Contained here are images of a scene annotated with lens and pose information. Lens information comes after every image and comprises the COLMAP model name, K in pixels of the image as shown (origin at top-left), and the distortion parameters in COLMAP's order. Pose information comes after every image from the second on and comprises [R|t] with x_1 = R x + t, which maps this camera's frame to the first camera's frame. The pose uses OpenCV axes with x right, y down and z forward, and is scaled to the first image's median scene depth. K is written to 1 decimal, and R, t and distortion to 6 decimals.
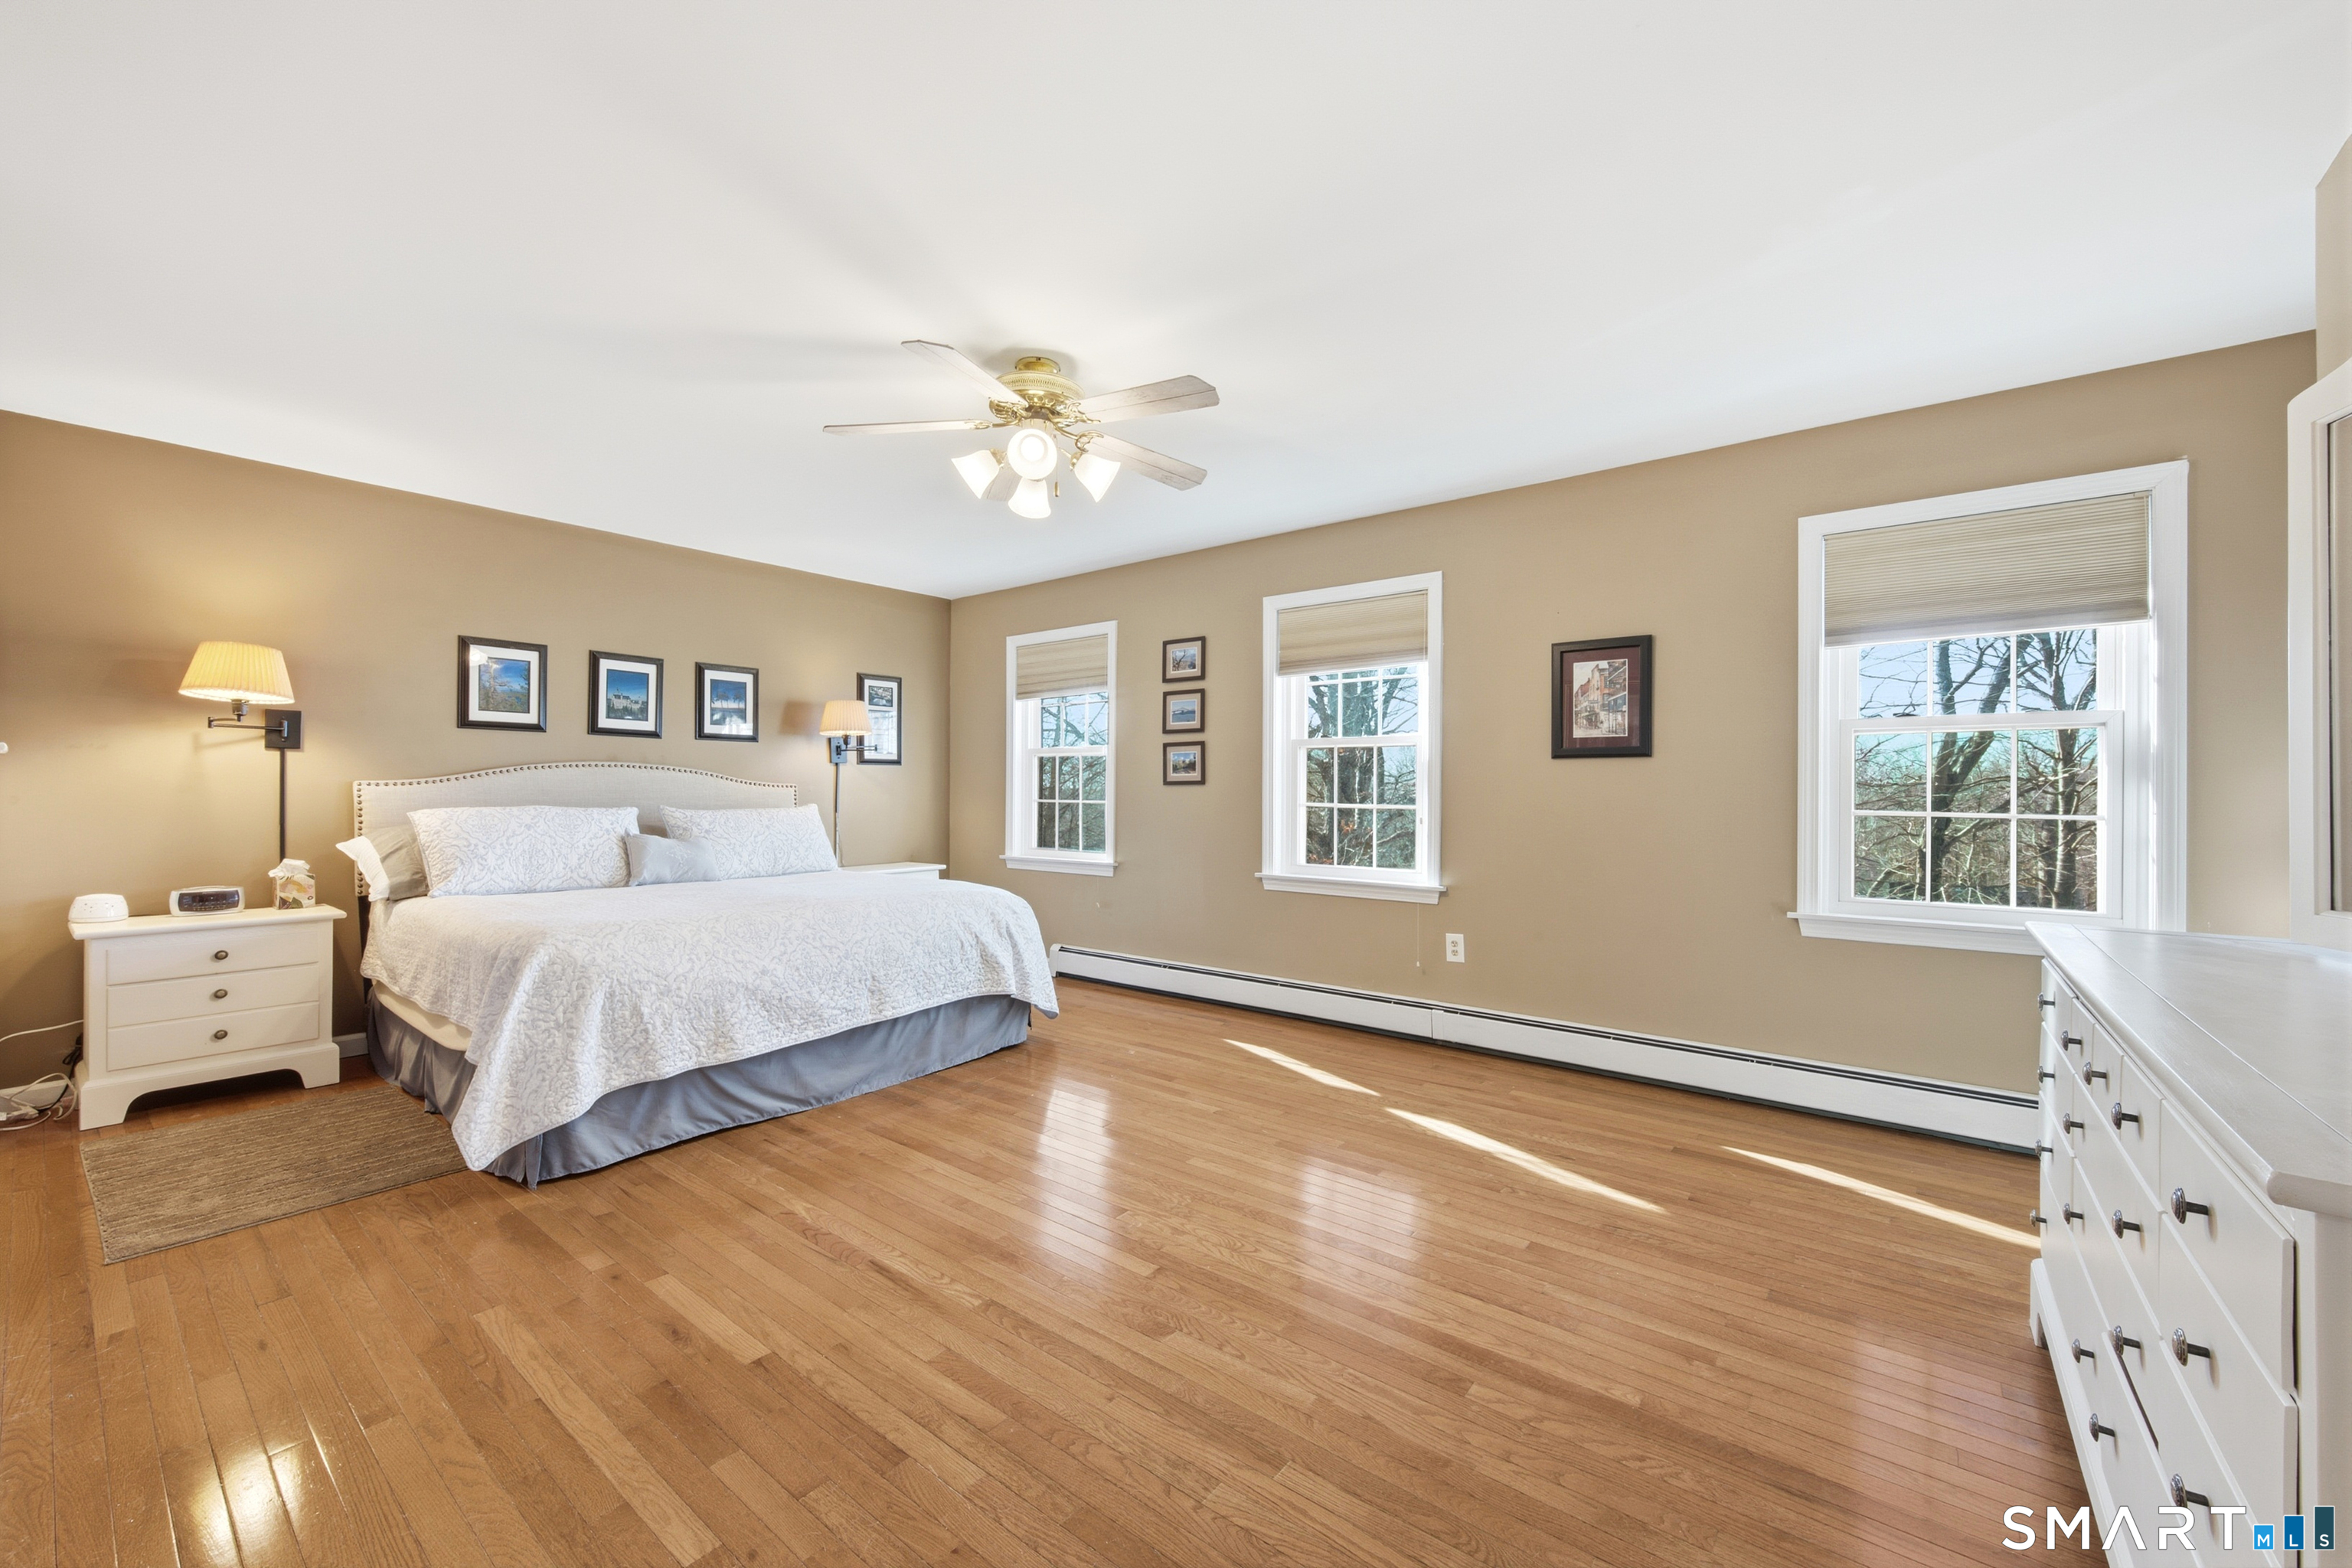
lens RADIAL K [[913.7, 0, 1182.8], [0, 913.7, 792.2], [0, 0, 1]] dist [-0.000589, 0.000129]
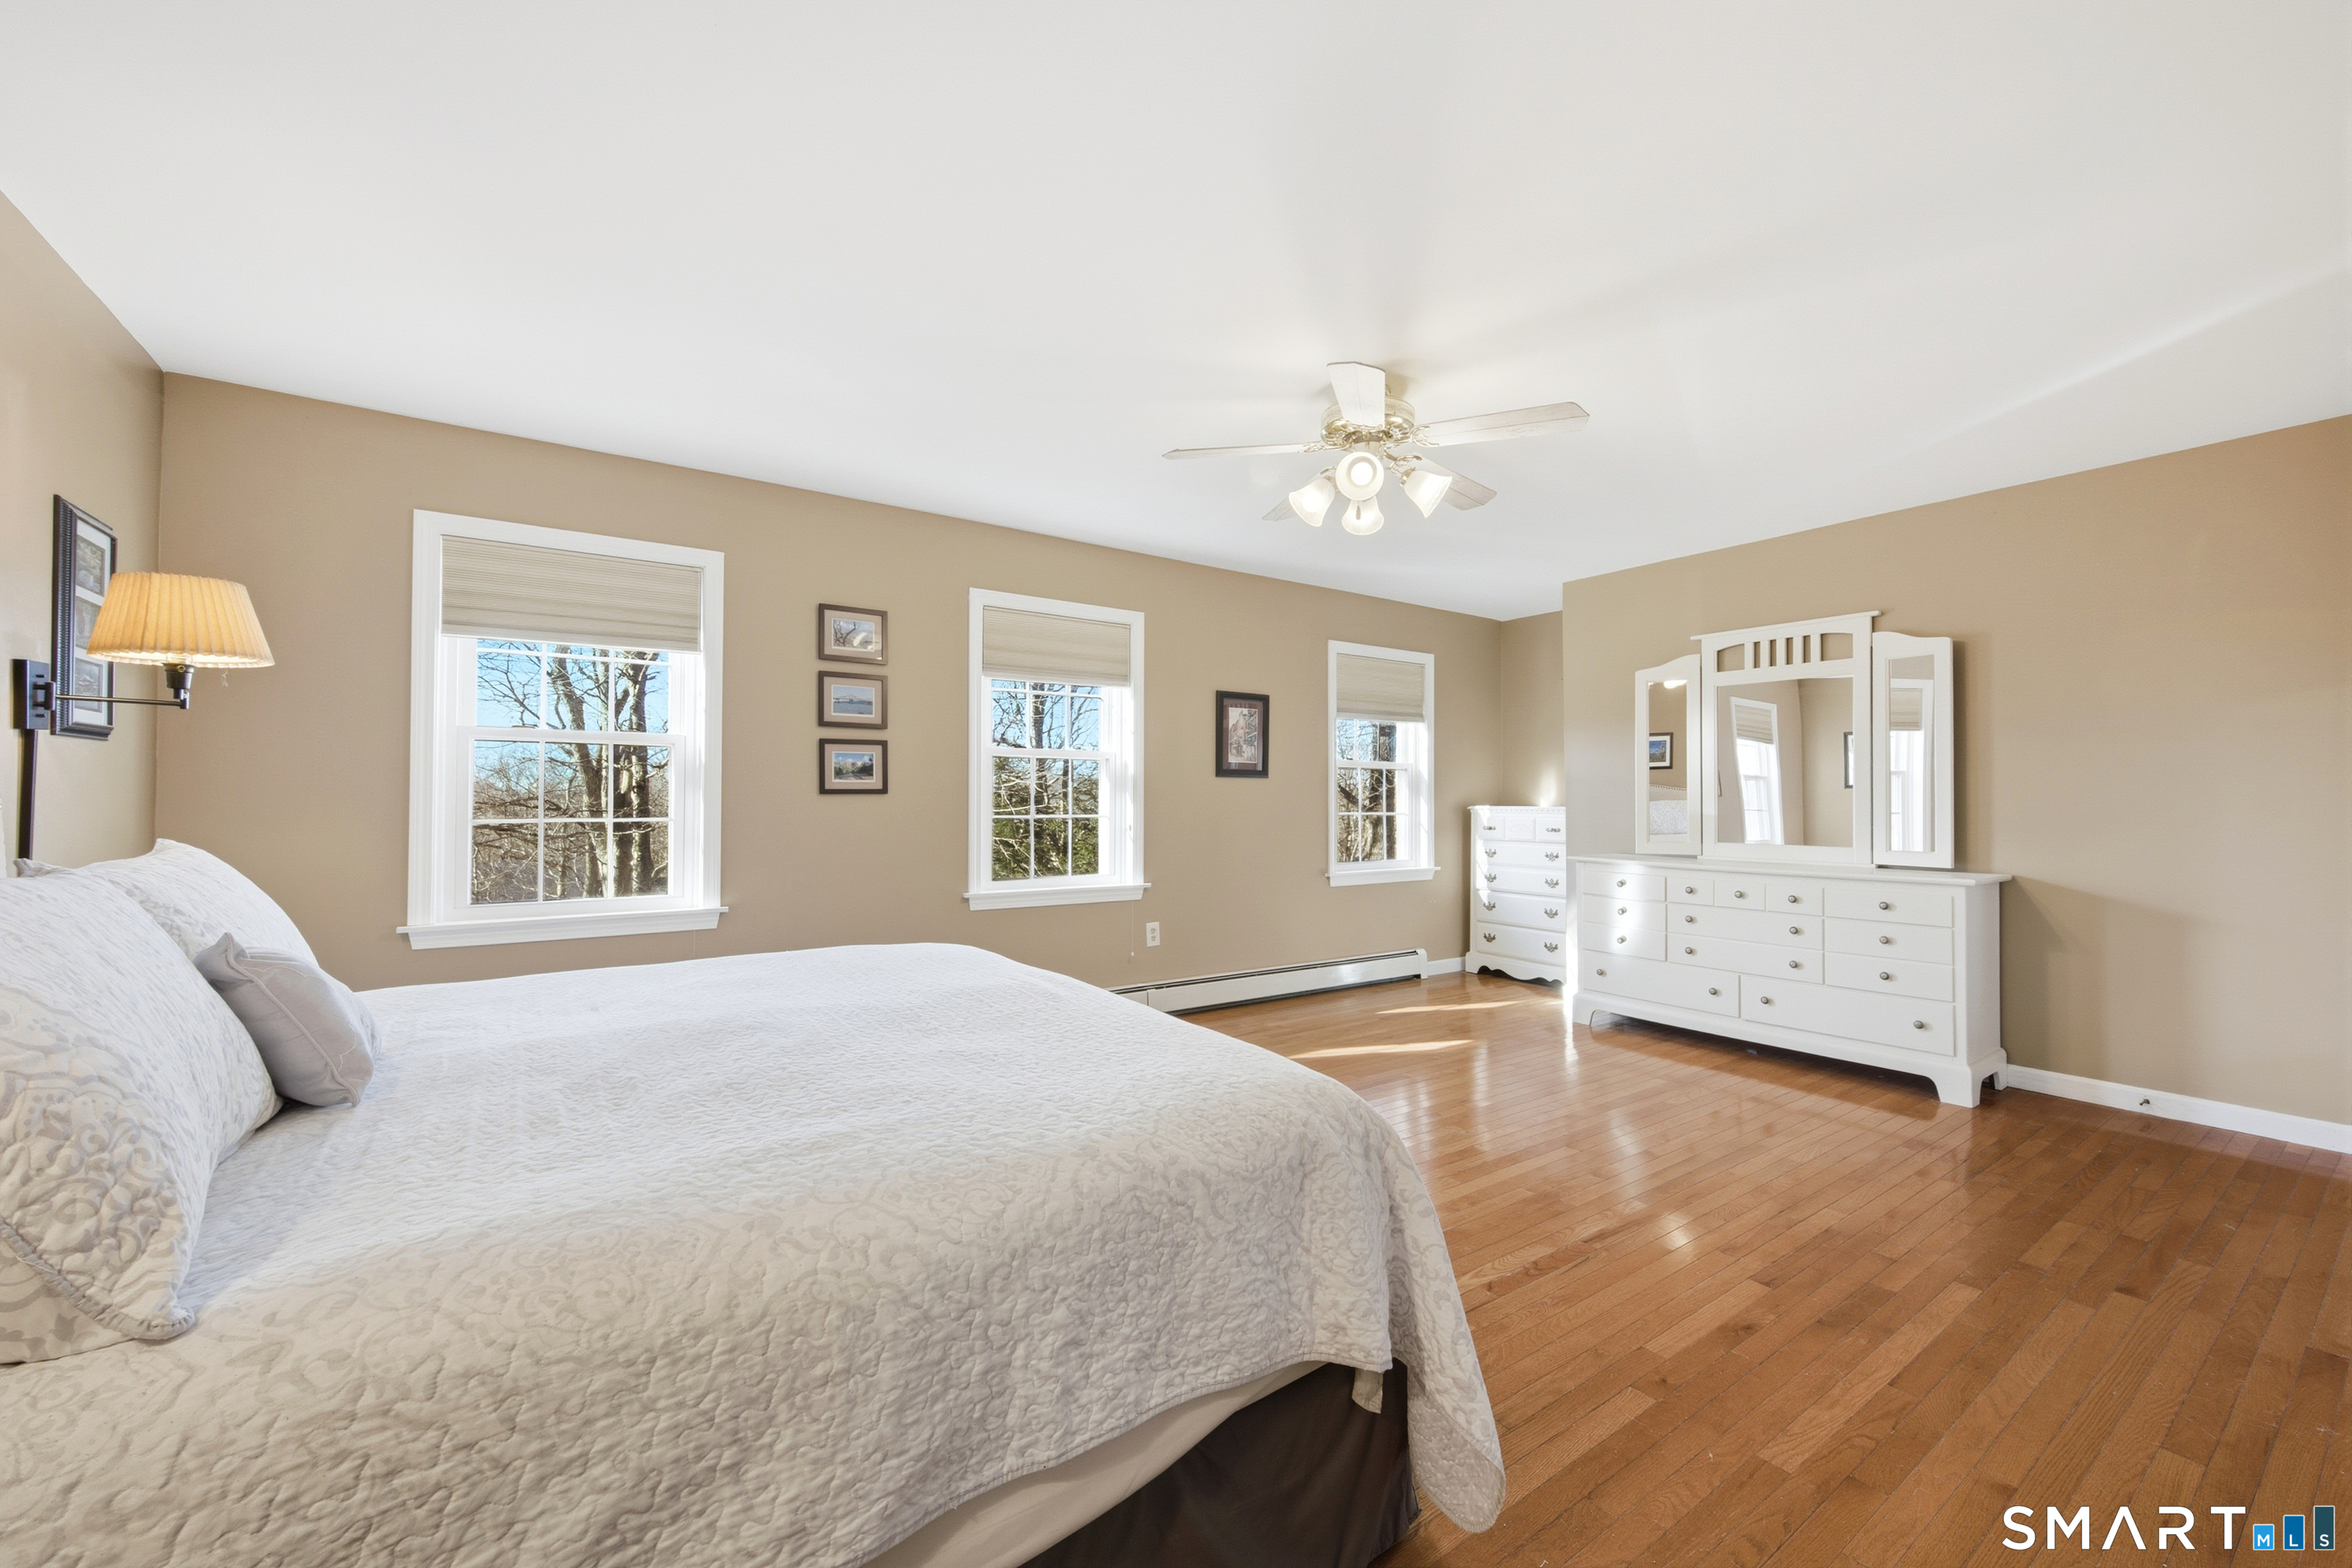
lens RADIAL K [[913.7, 0, 1182.8], [0, 913.7, 792.2], [0, 0, 1]] dist [-0.000589, 0.000129]
pose [[0.292224, 0.005746, 0.956333, -0.876872], [0.000098, 0.999982, -0.006038, -0.006446], [-0.956350, 0.001858, 0.292218, 0.659125]]
